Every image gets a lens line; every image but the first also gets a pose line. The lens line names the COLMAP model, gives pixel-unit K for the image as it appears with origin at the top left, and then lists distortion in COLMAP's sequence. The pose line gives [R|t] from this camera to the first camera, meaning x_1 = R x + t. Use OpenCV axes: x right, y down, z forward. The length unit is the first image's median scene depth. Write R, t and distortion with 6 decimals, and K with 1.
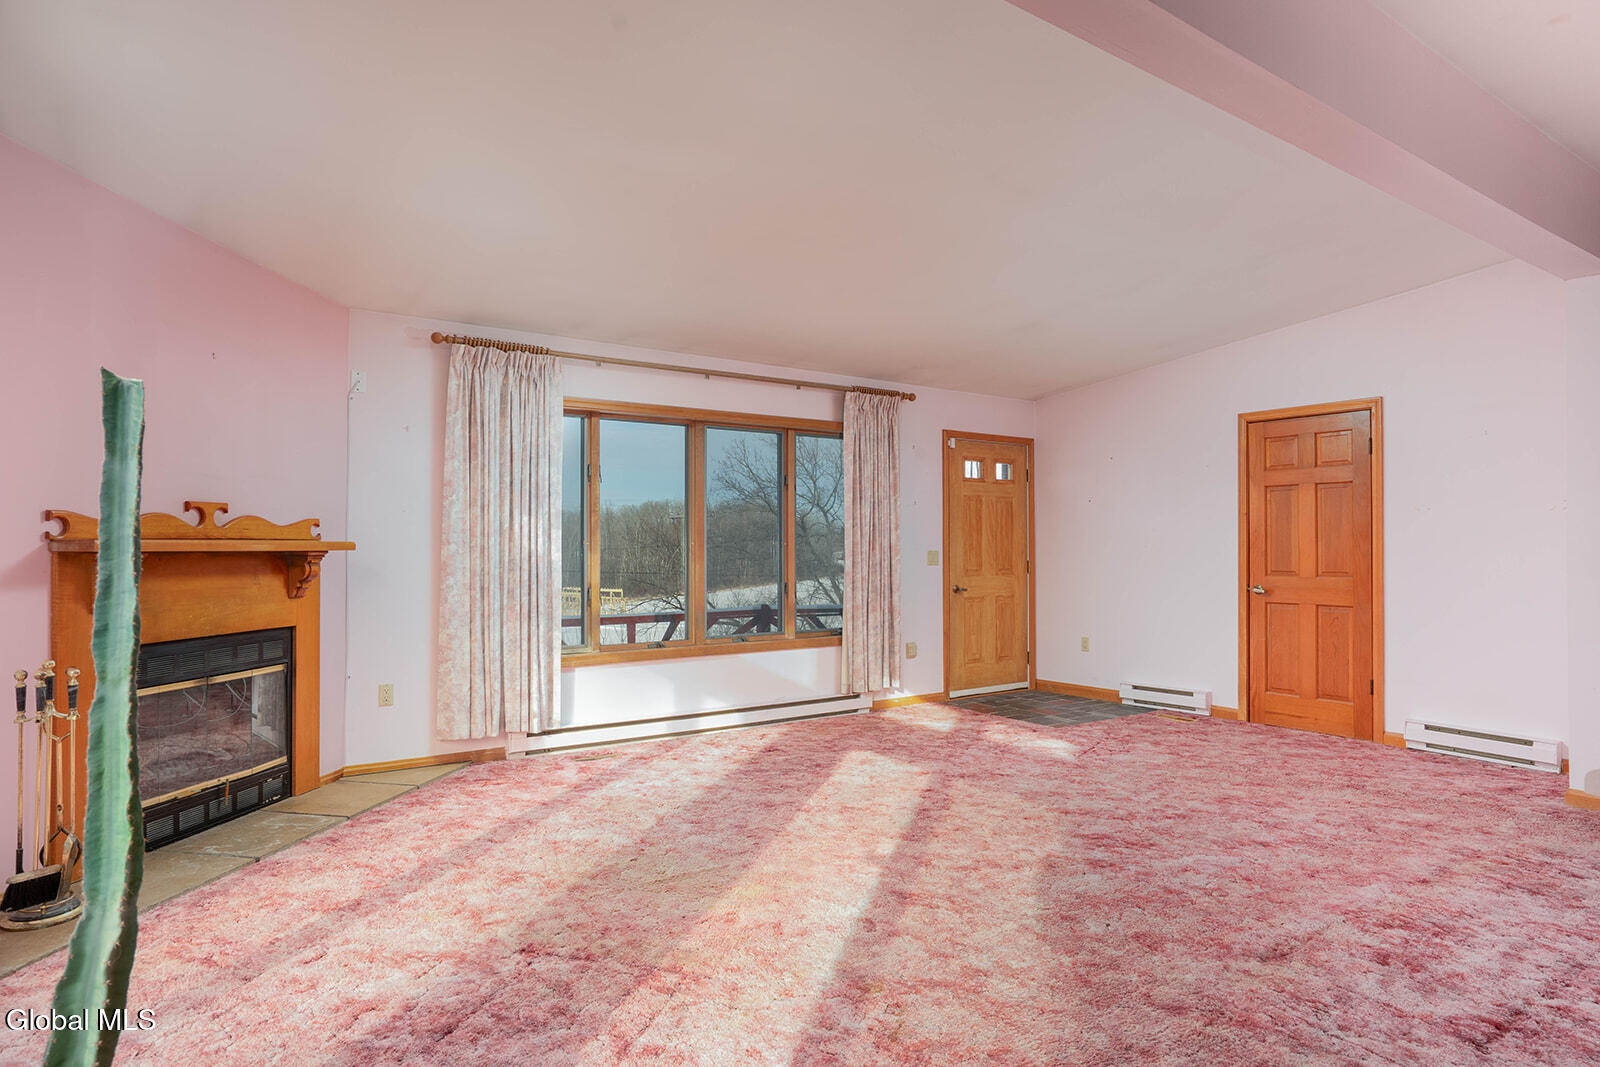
lens RADIAL K [[906.6, 0, 791.2], [0, 906.6, 533.4], [0, 0, 1]] dist [-0.003887, -0.000381]
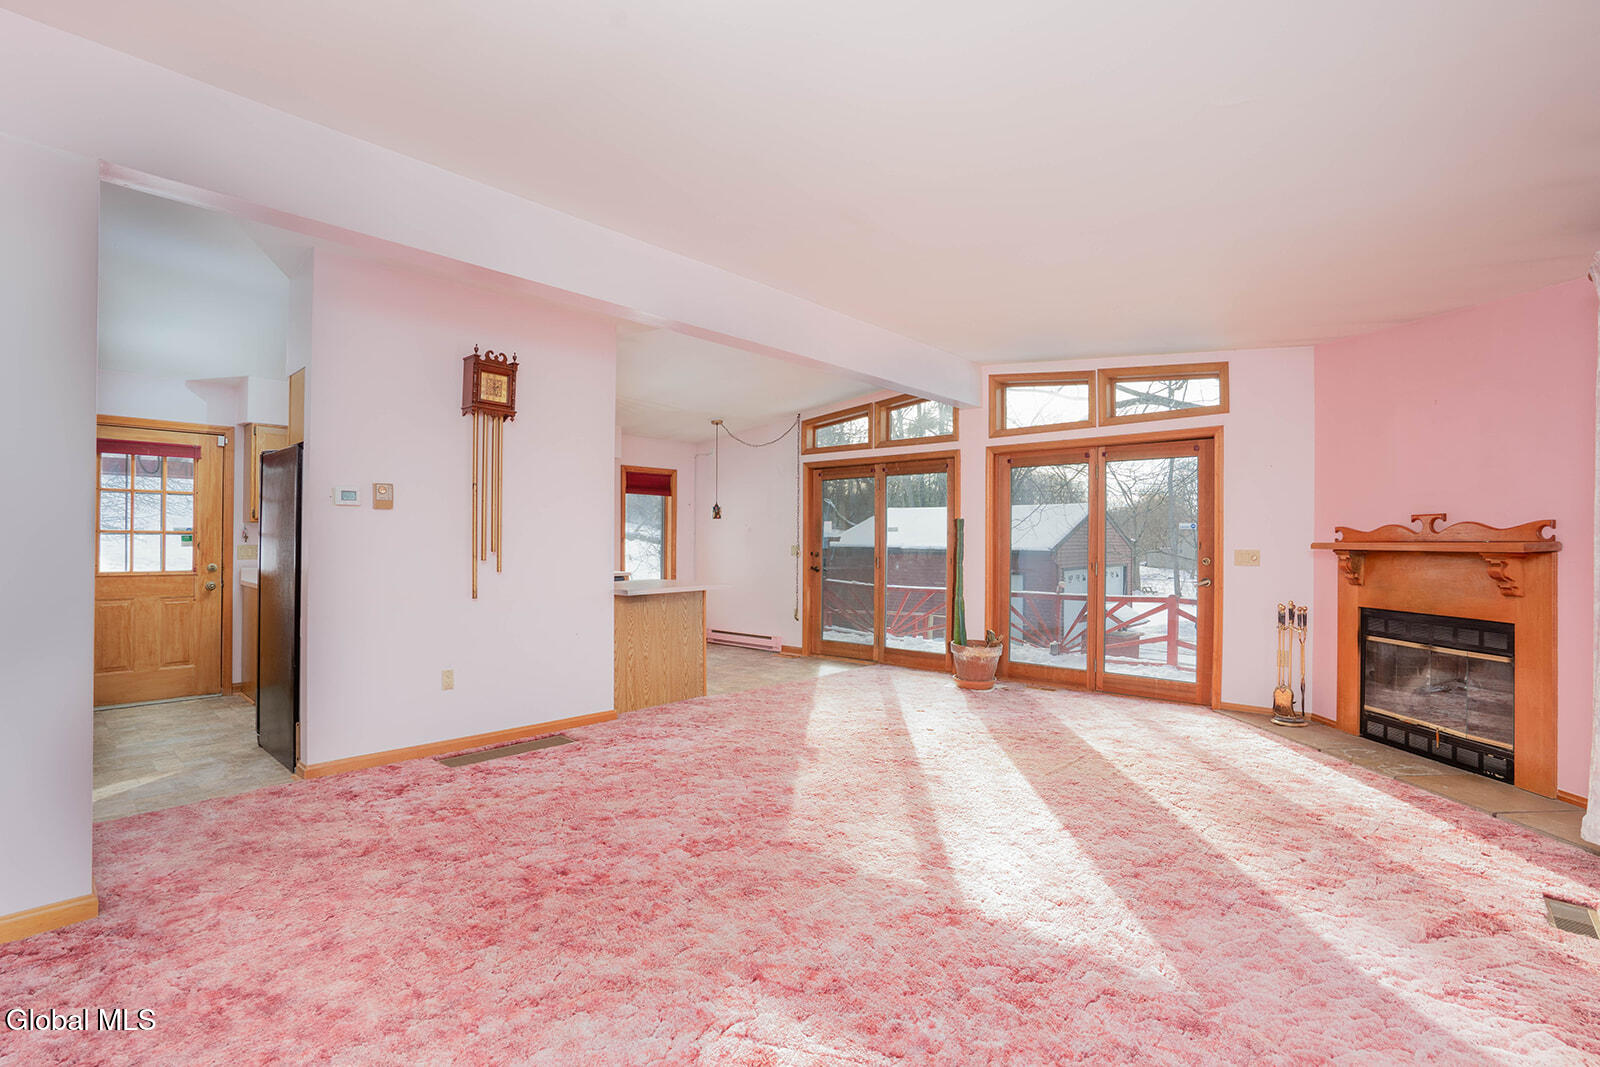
lens RADIAL K [[753.0, 0, 804.5], [0, 753.0, 540.2], [0, 0, 1]] dist [-0.001679, -0.000067]
pose [[-0.974881, -0.003440, -0.222700, 0.452132], [-0.000312, 0.999901, -0.014077, 0.018366], [0.222726, -0.013654, -0.974785, 1.689962]]
